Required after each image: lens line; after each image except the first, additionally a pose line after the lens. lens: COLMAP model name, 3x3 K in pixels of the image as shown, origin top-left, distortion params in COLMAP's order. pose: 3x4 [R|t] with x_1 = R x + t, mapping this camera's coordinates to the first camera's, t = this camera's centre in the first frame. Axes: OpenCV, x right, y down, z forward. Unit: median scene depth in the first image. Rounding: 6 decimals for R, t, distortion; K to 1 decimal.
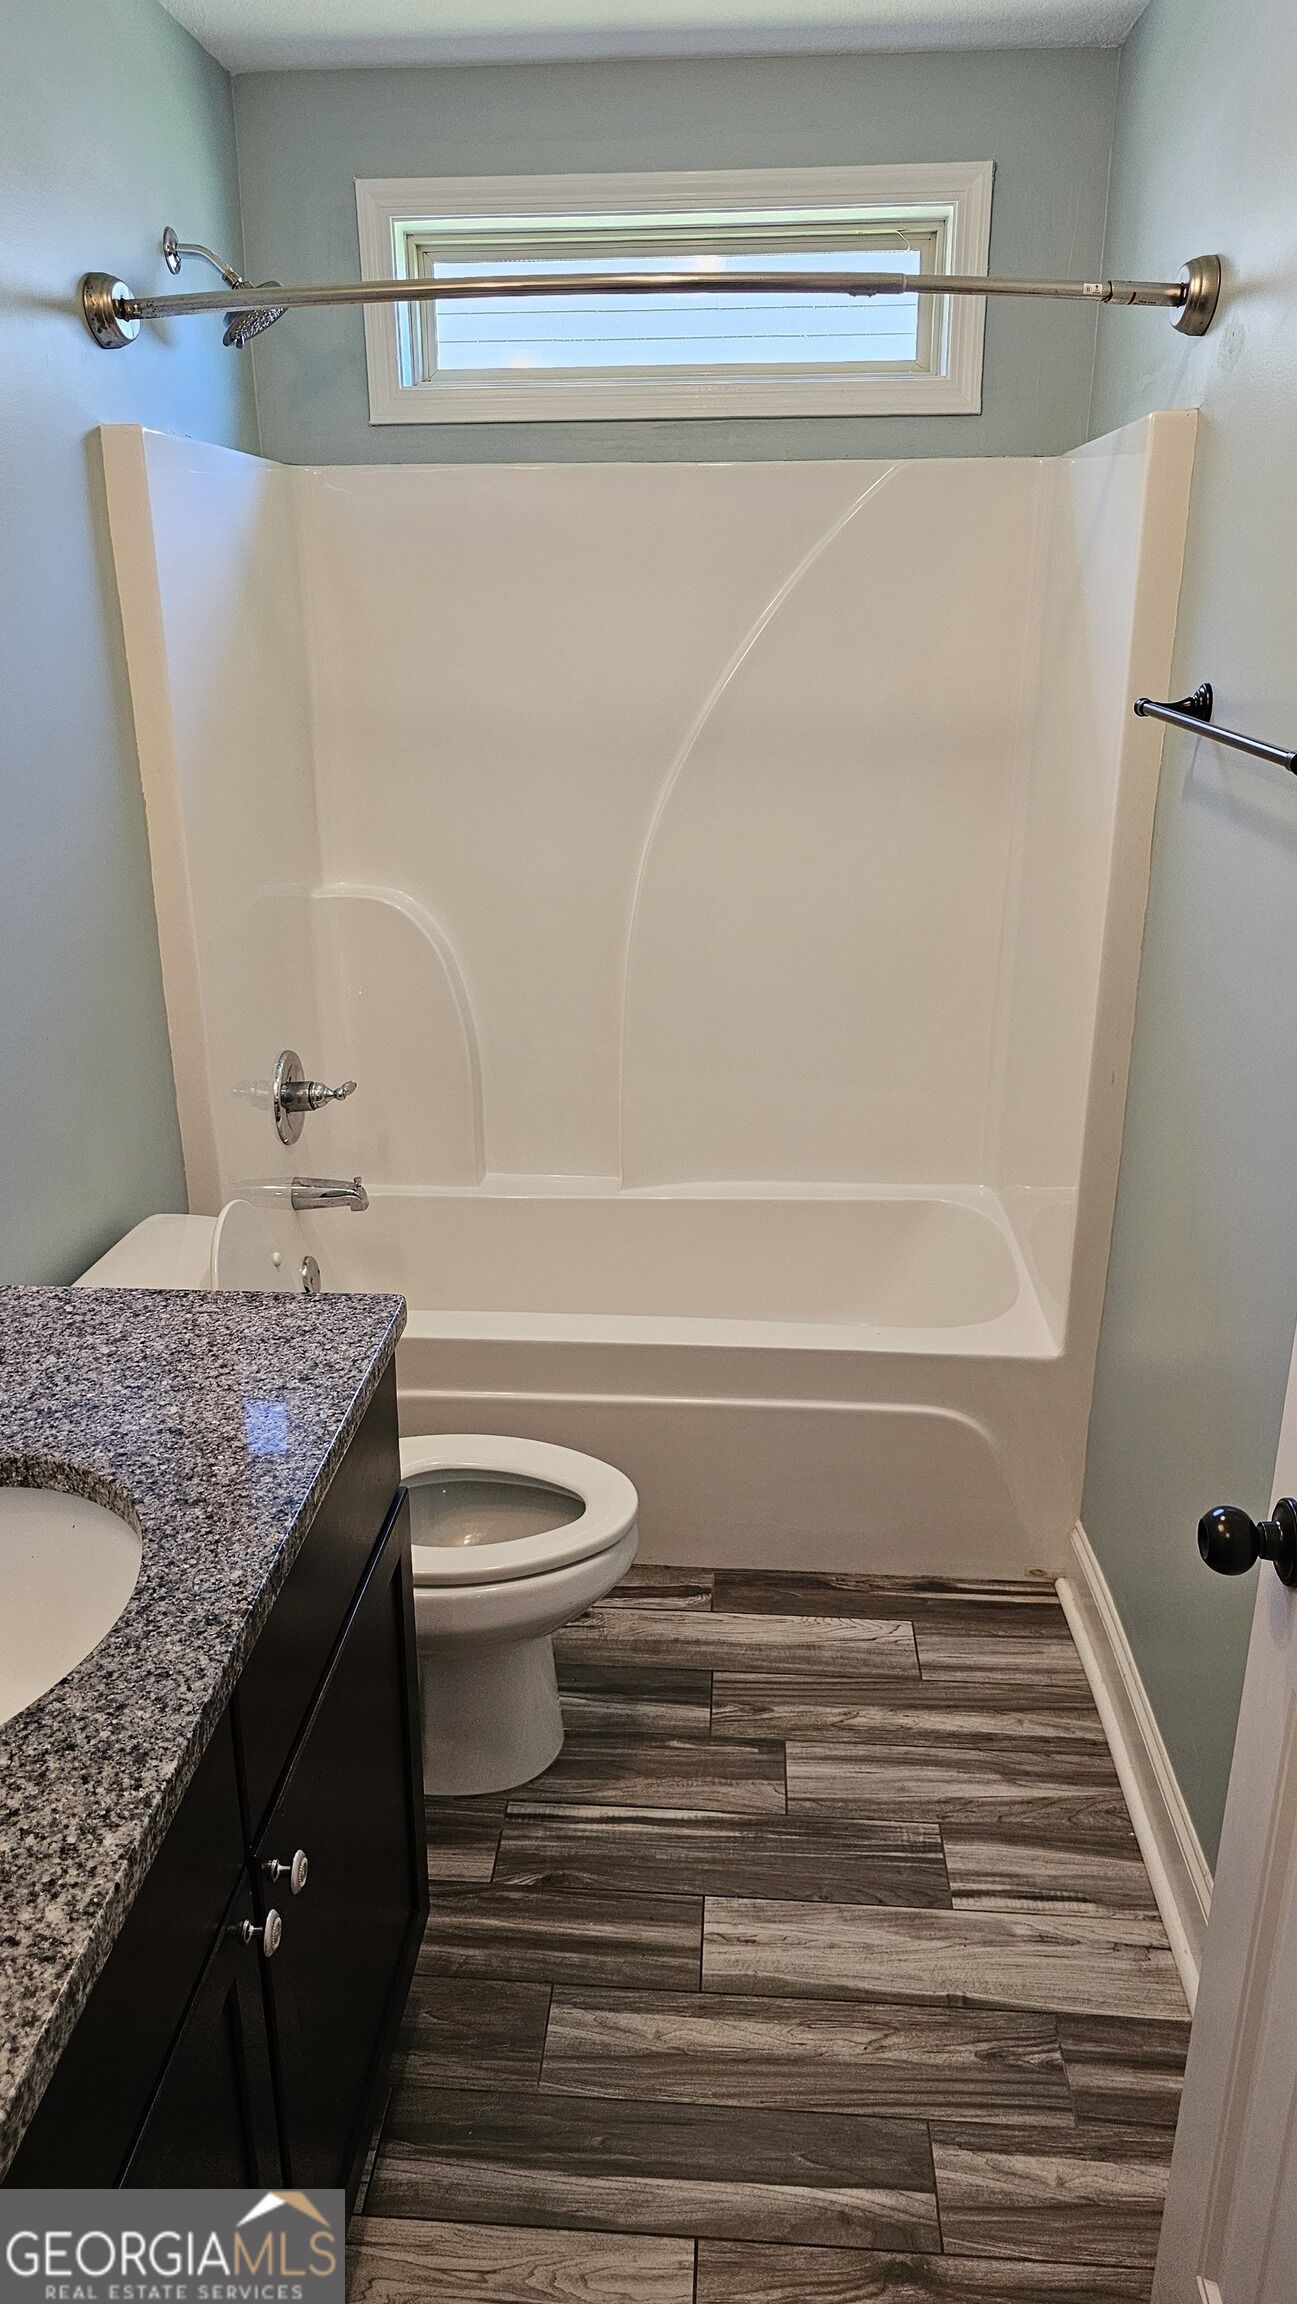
lens RADIAL K [[1558.6, 0, 658.6], [0, 1558.6, 1152.6], [0, 0, 1]] dist [0.034438, -0.069165]
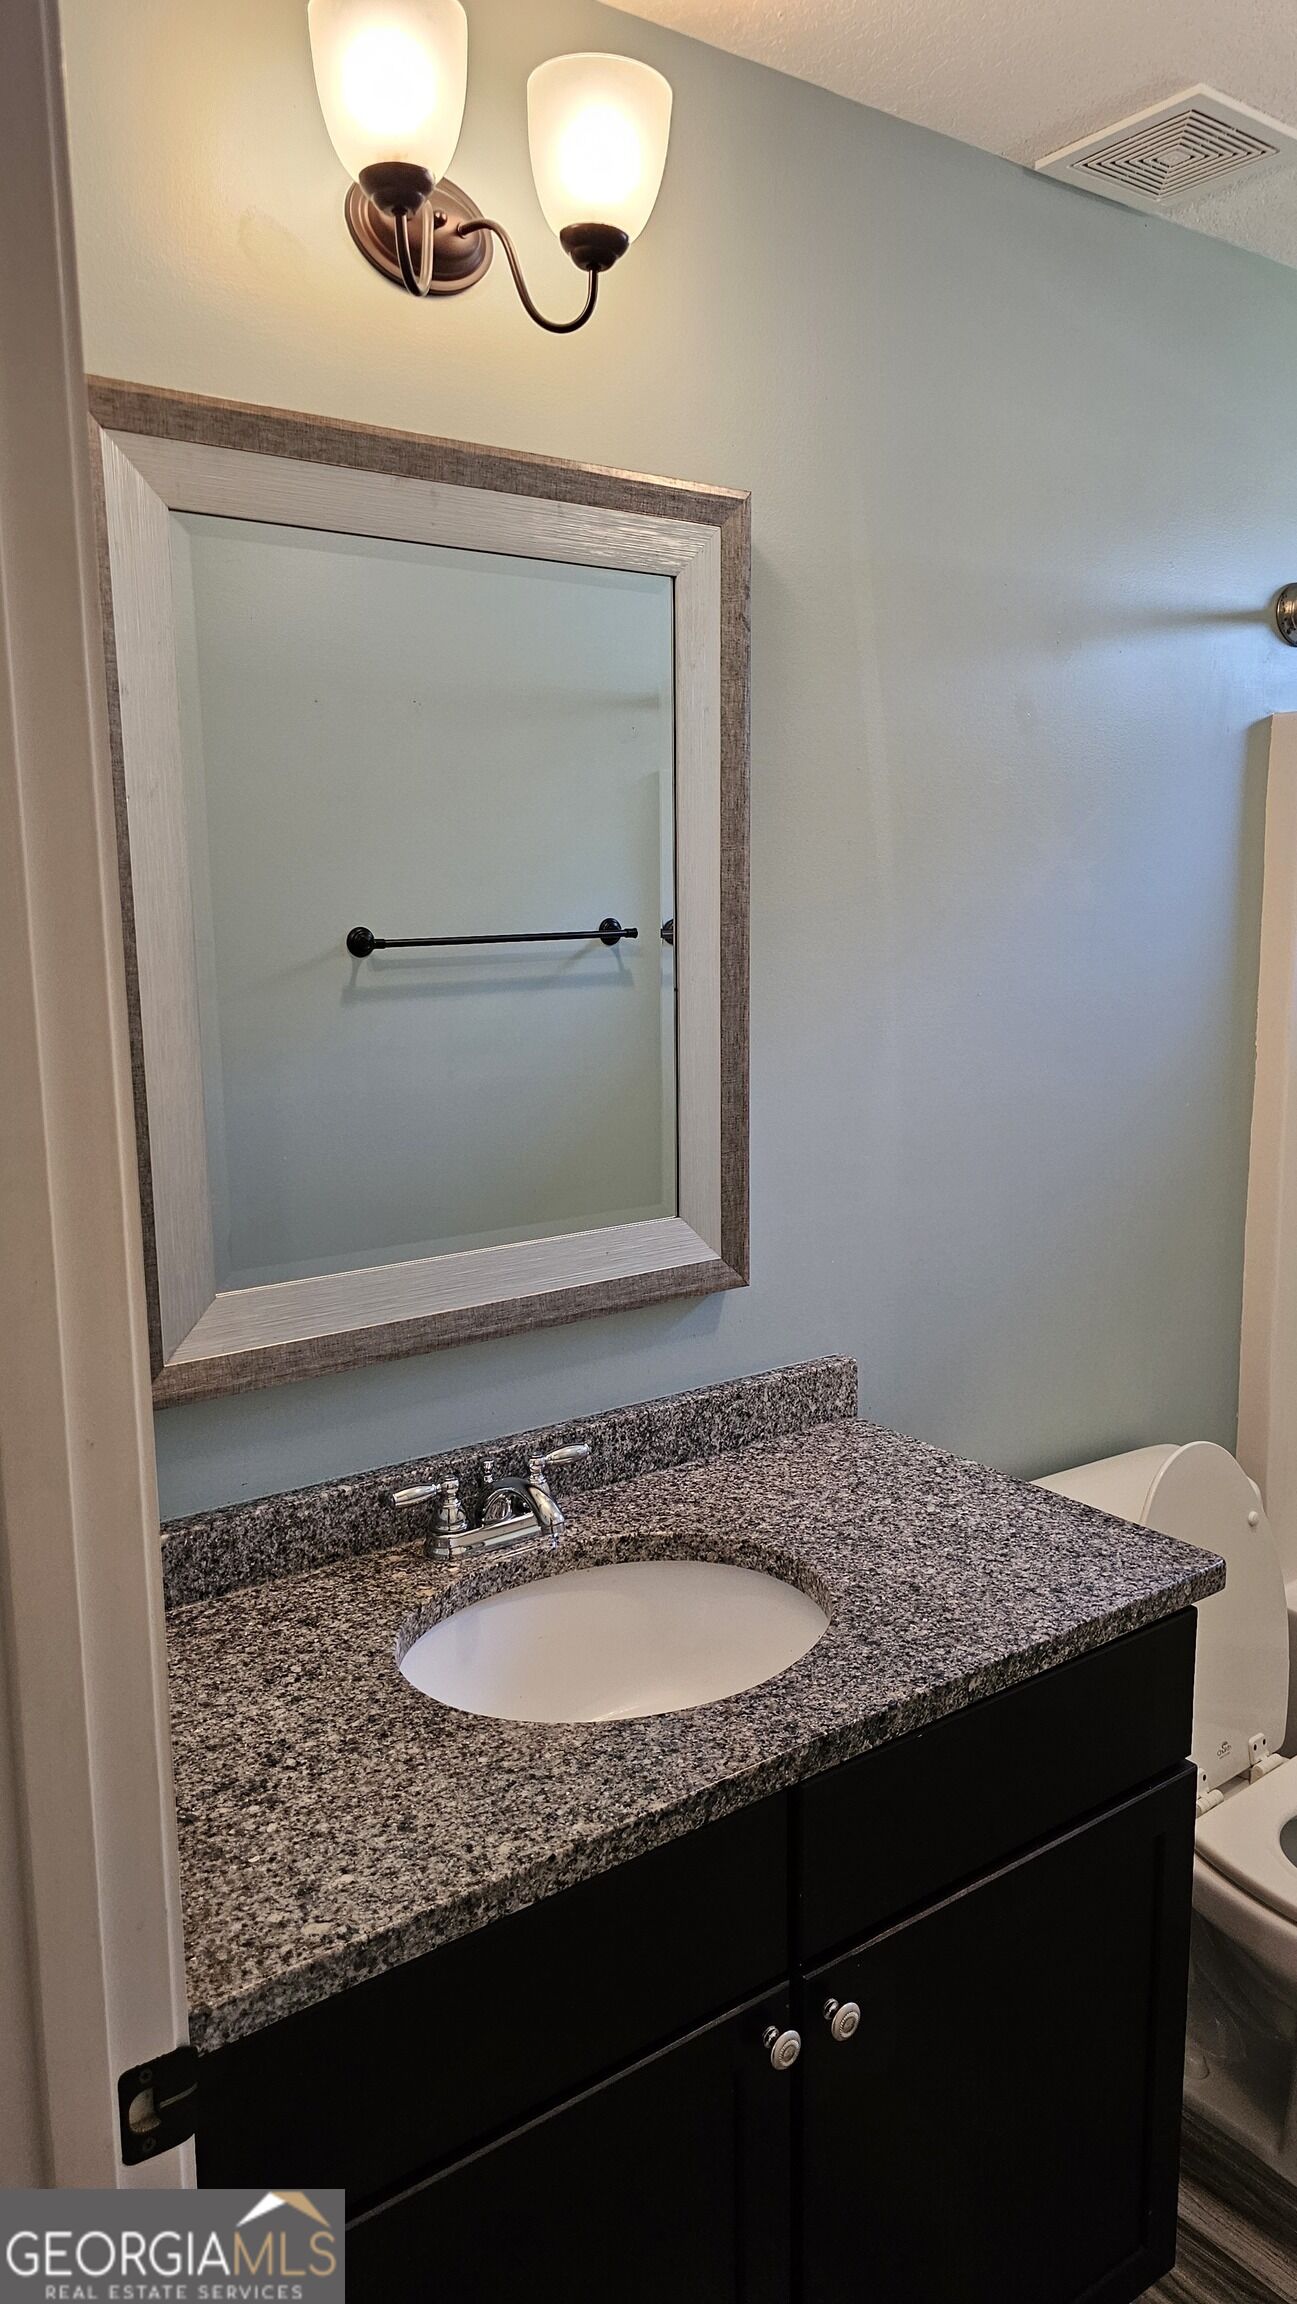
lens RADIAL K [[1542.4, 0, 648.5], [0, 1542.4, 1152.0], [0, 0, 1]] dist [0.069905, -0.233001]
pose [[0.634222, 0.123319, -0.763252, 0.458914], [-0.249663, 0.966977, -0.051222, -0.017990], [0.731731, 0.223042, 0.644067, 0.122005]]
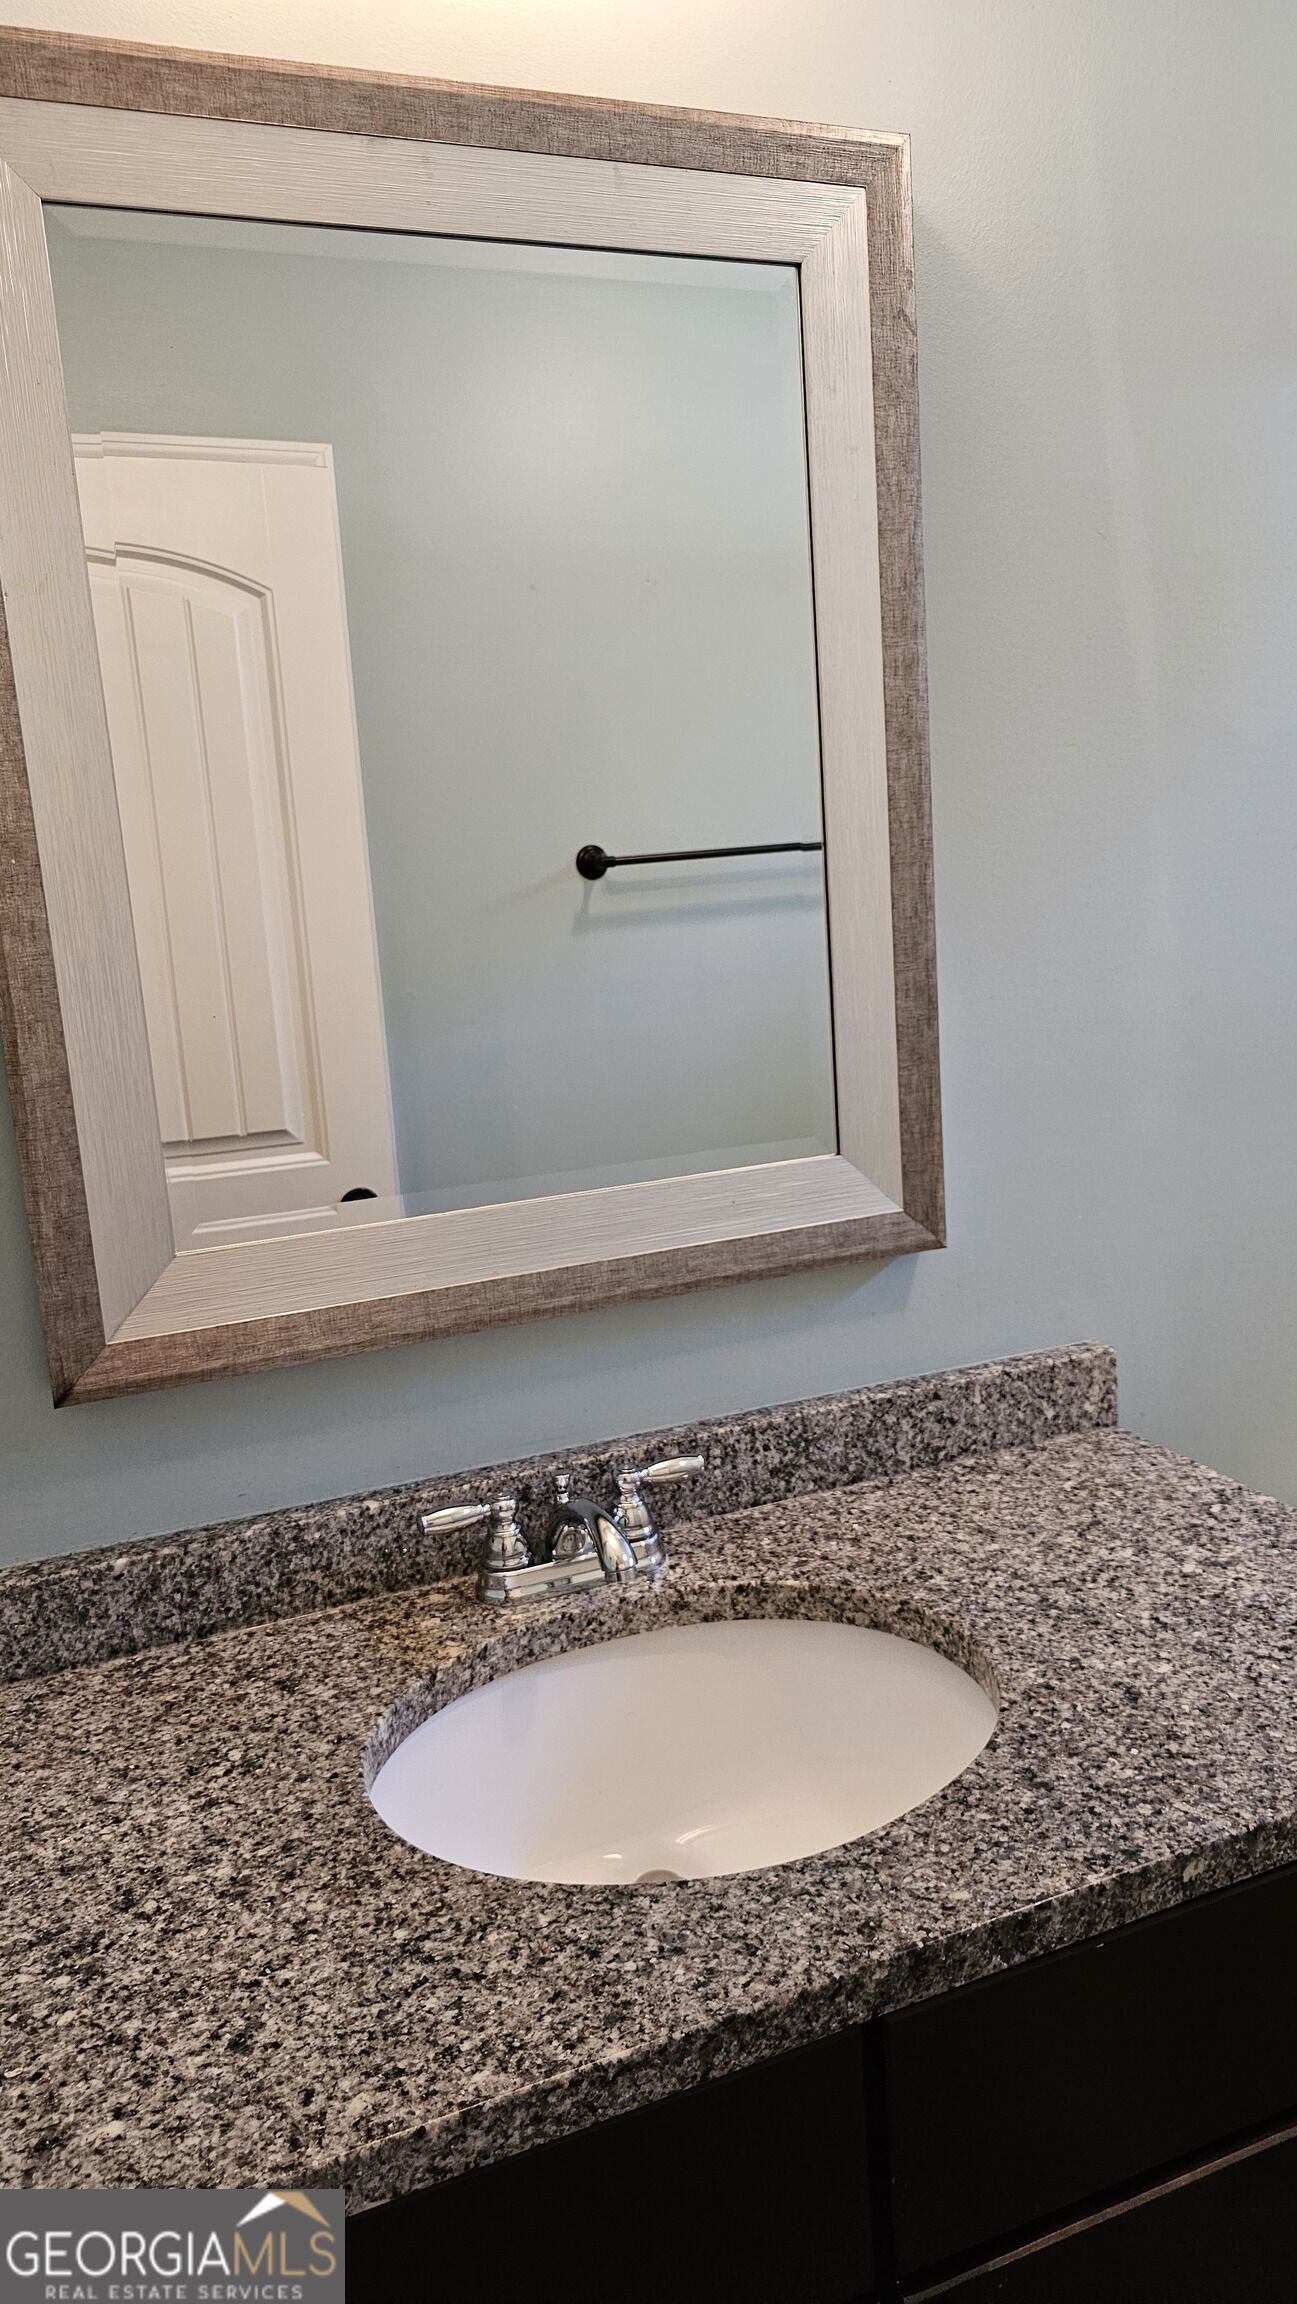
lens RADIAL K [[1558.6, 0, 658.6], [0, 1558.6, 1152.6], [0, 0, 1]] dist [0.034438, -0.069165]
pose [[0.431156, 0.133512, -0.892345, 0.274667], [-0.240362, 0.970249, 0.029032, -0.045805], [0.869673, 0.201968, 0.450420, 0.534513]]
